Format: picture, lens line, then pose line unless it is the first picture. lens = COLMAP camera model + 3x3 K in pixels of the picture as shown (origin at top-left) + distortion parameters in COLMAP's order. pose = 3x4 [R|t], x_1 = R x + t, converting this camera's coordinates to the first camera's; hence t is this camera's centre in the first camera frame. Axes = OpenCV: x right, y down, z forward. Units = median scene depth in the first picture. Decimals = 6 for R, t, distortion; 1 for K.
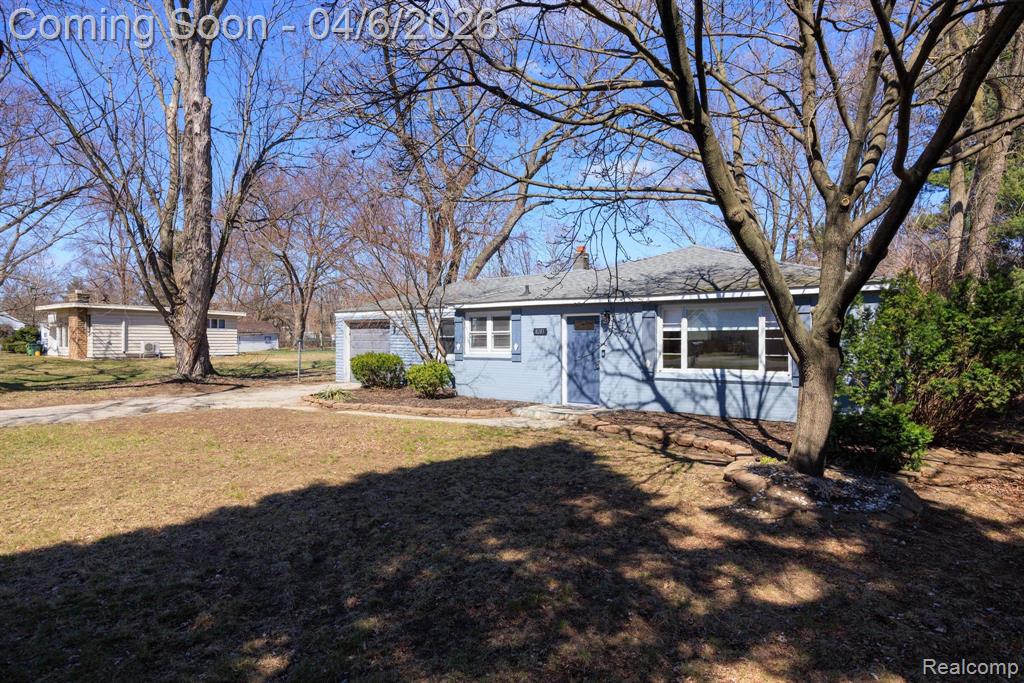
lens RADIAL K [[586.5, 0, 506.9], [0, 586.5, 338.0], [0, 0, 1]] dist [-0.003507, -0.000163]
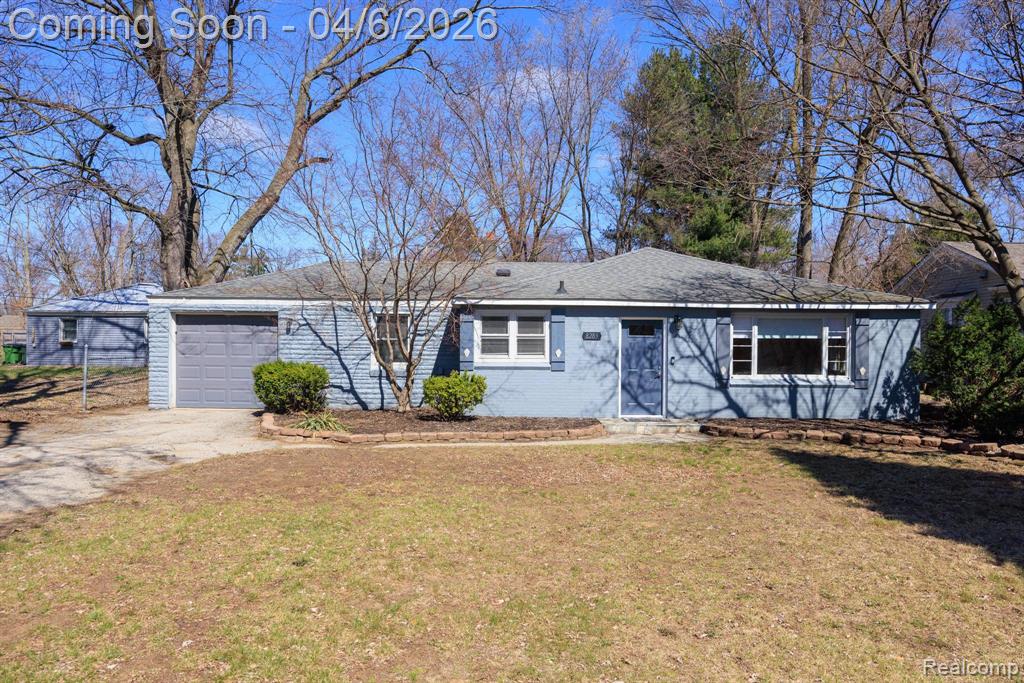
lens RADIAL K [[702.8, 0, 517.2], [0, 702.8, 344.6], [0, 0, 1]] dist [0.026380, 0.000953]
pose [[0.772065, 0.009009, 0.635480, -0.766285], [-0.011260, 0.999936, -0.000495, 0.004205], [-0.635444, -0.006773, 0.772117, 0.289714]]
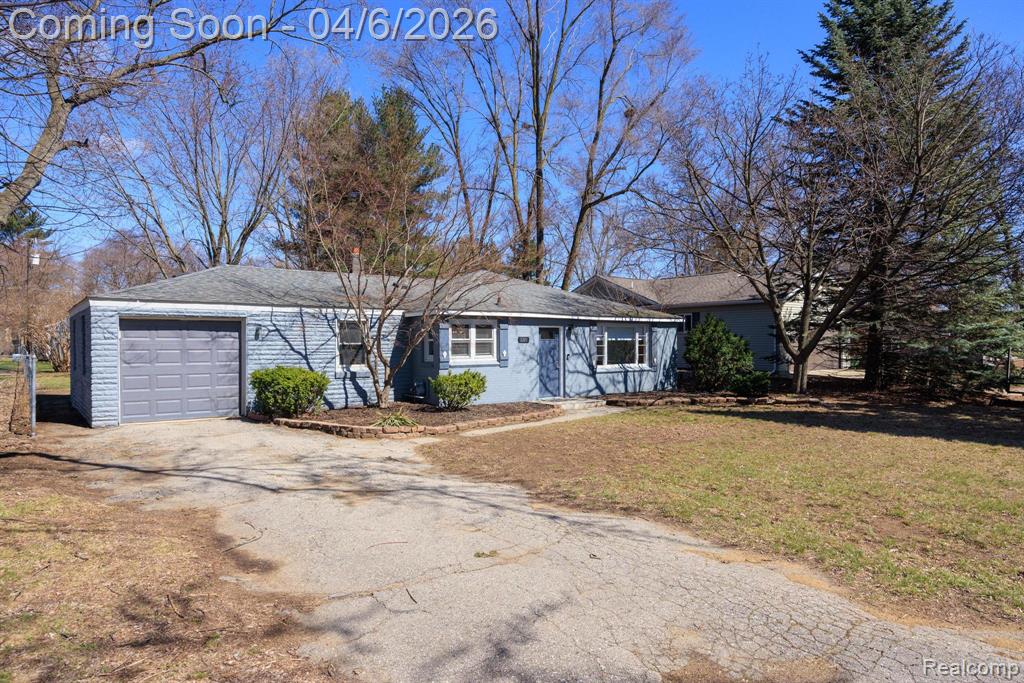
lens RADIAL K [[601.5, 0, 511.2], [0, 601.5, 343.1], [0, 0, 1]] dist [0.004243, 0.000572]
pose [[0.241426, 0.001210, 0.970419, -1.215084], [0.000808, 0.999999, -0.001448, -0.002709], [-0.970419, 0.001134, 0.241425, 0.815367]]
